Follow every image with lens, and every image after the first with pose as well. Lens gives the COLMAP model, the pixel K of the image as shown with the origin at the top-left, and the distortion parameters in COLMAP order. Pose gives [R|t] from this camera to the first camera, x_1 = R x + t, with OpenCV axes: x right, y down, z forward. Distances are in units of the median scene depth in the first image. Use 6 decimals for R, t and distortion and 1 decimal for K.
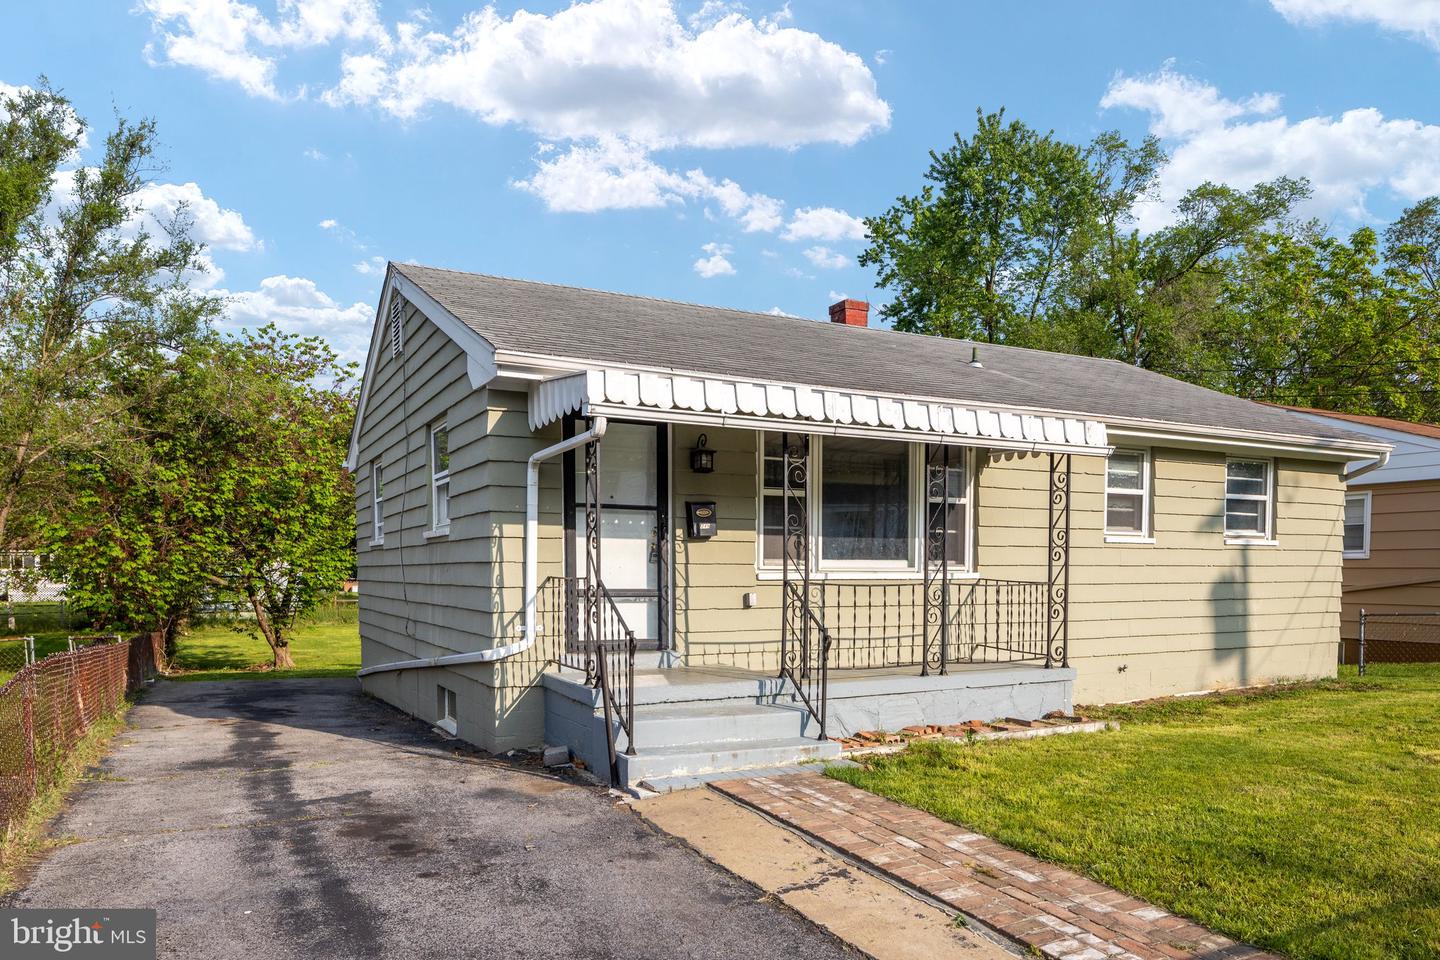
lens RADIAL K [[1001.1, 0, 719.2], [0, 1001.1, 573.9], [0, 0, 1]] dist [0.001130, -0.001075]
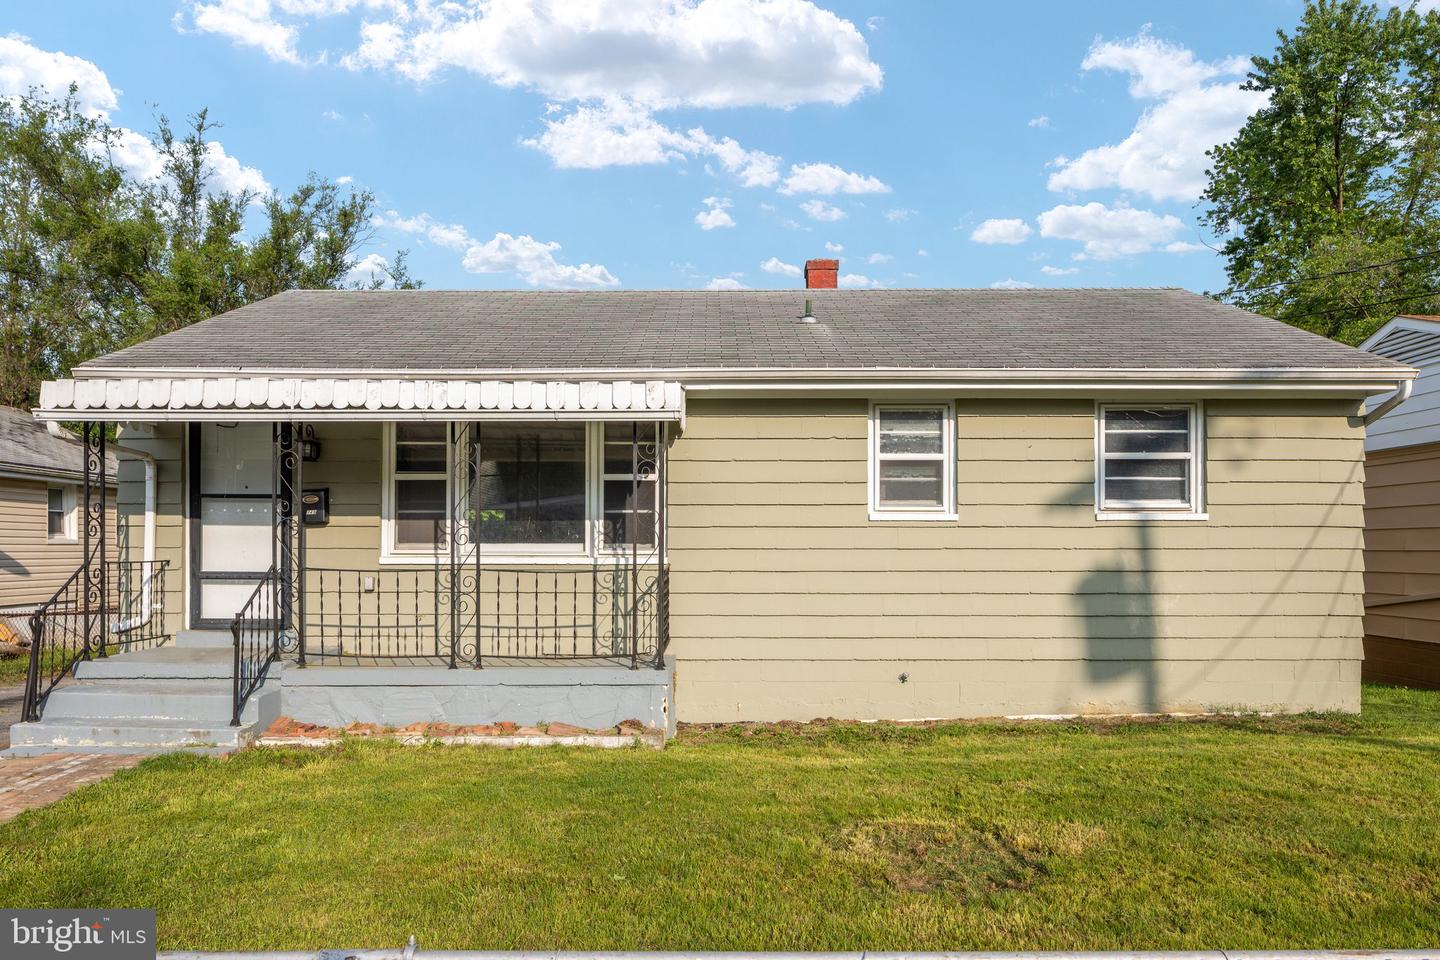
lens RADIAL K [[979.4, 0, 586.5], [0, 979.4, 481.3], [0, 0, 1]] dist [-0.001212, -0.004588]
pose [[0.881002, -0.034299, -0.471867, 0.607595], [-0.001719, 0.997130, -0.075687, -0.002680], [0.473109, 0.067492, 0.878415, 0.200130]]
